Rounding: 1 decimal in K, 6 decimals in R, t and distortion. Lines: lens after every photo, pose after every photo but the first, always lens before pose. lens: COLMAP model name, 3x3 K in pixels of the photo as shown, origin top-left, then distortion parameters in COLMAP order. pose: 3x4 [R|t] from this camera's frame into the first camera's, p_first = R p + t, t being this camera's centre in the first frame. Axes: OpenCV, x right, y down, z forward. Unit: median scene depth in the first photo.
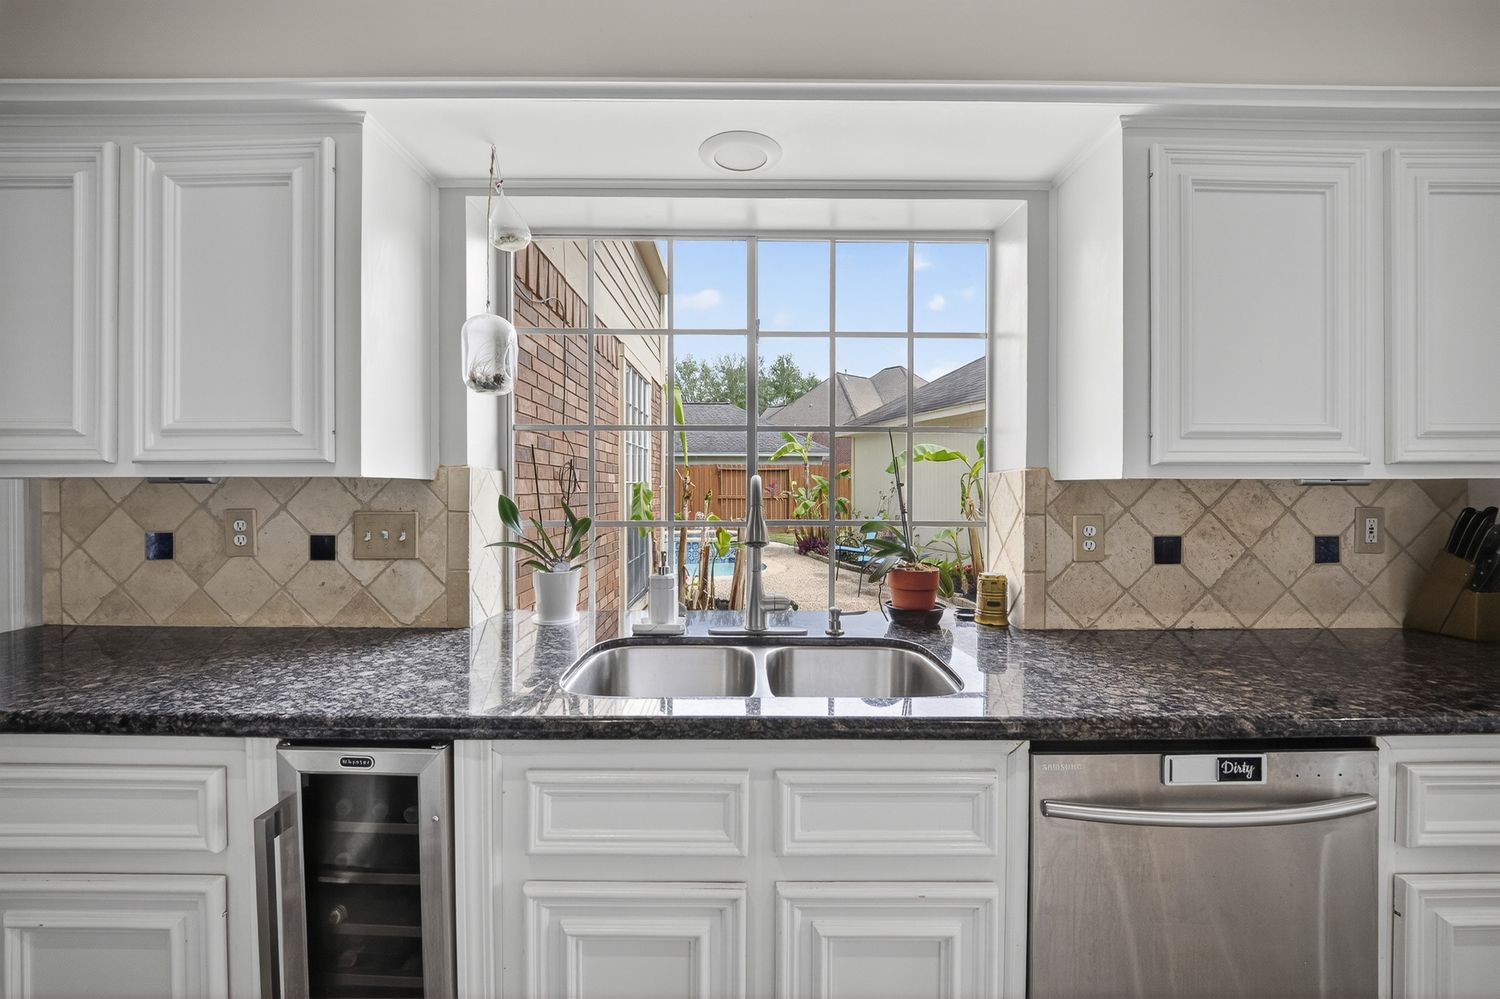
lens RADIAL K [[644.7, 0, 747.7], [0, 644.7, 484.1], [0, 0, 1]] dist [-0.001828, -0.000306]
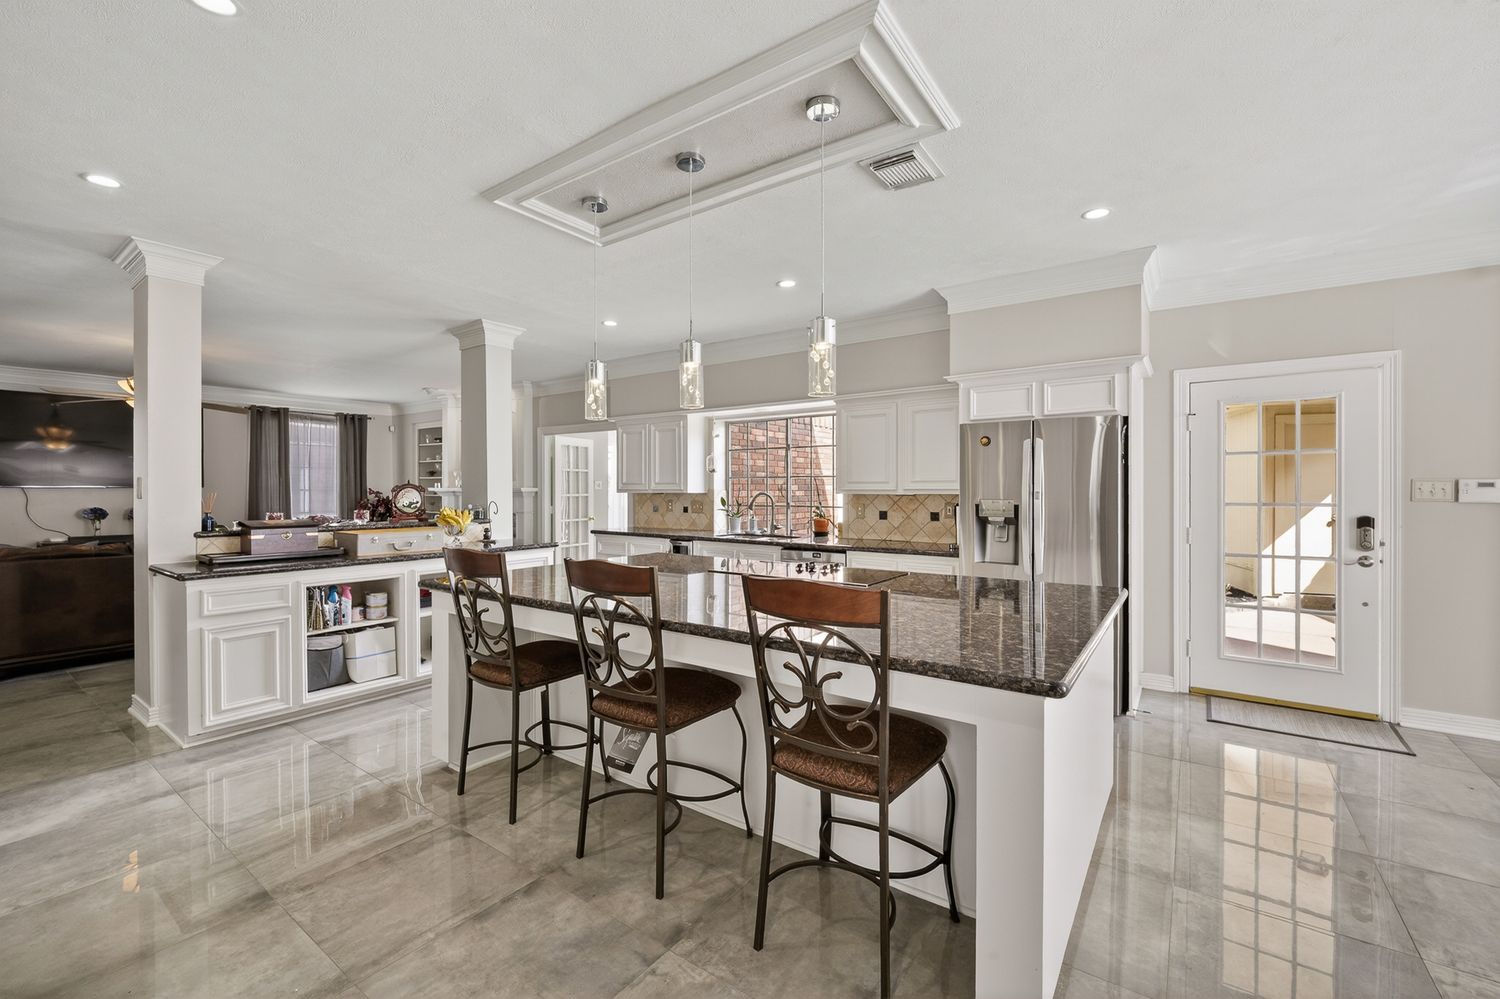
lens RADIAL K [[625.2, 0, 734.4], [0, 625.2, 494.5], [0, 0, 1]] dist [0.012609, -0.007703]
pose [[0.805473, 0.004879, -0.592612, 1.954449], [0.001843, 0.999941, 0.010737, -0.039204], [0.592630, -0.009741, 0.805416, -2.023840]]
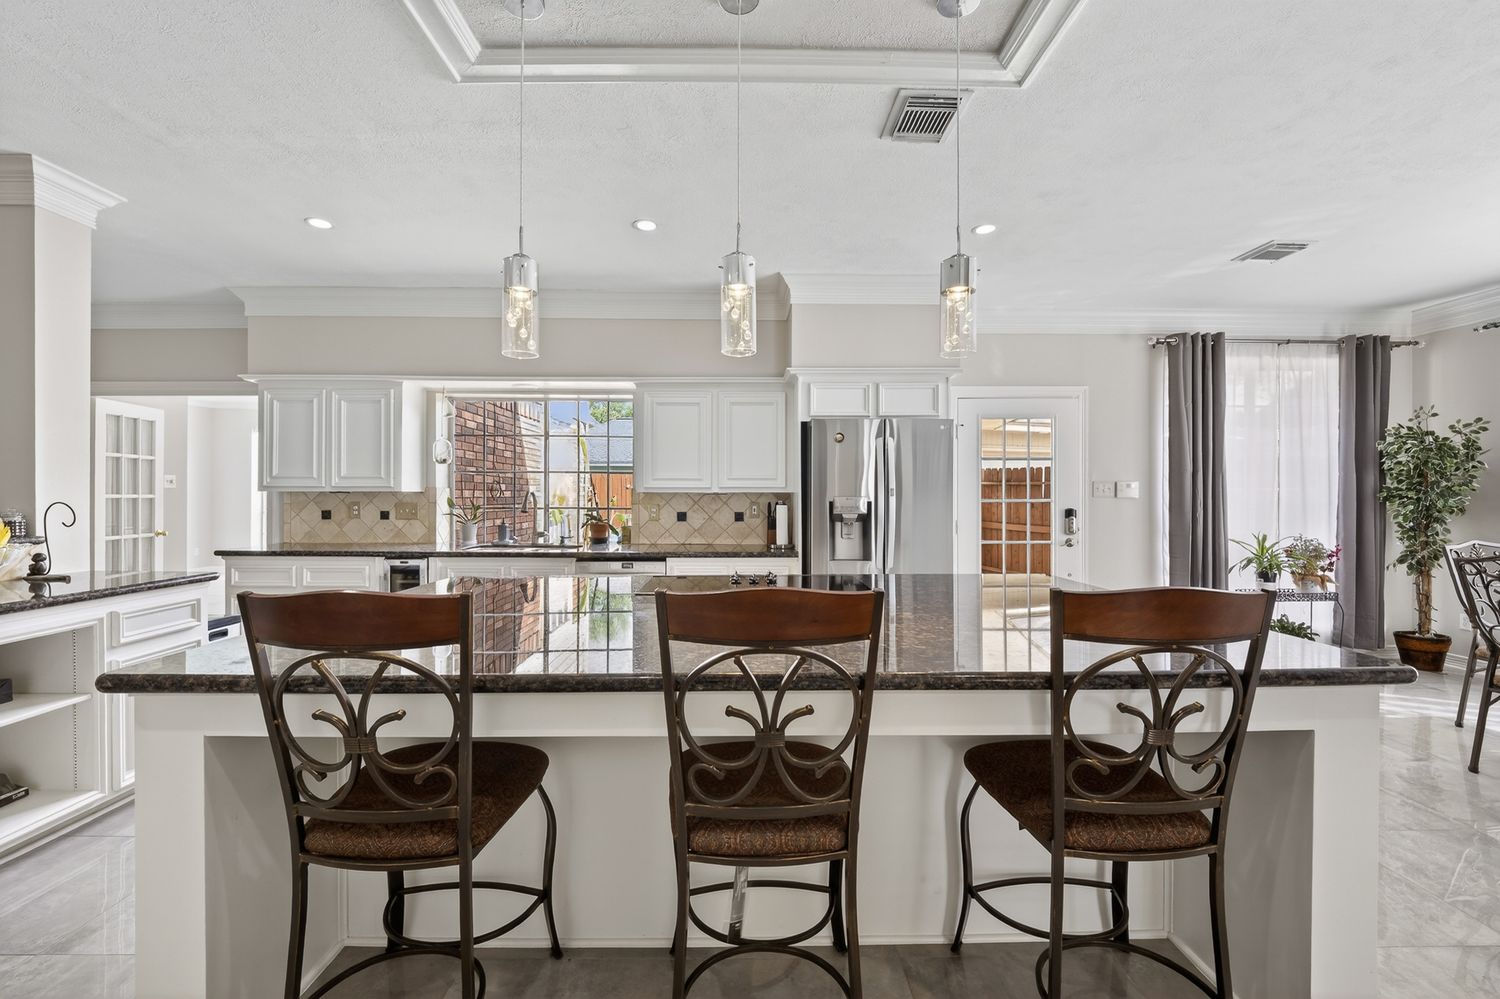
lens RADIAL K [[660.7, 0, 755.0], [0, 660.7, 469.0], [0, 0, 1]] dist [0.026467, -0.000128]
pose [[0.999909, 0.002653, 0.013235, 0.959473], [-0.002232, 0.999493, -0.031761, -0.017605], [-0.013312, 0.031728, 0.999408, -2.010736]]
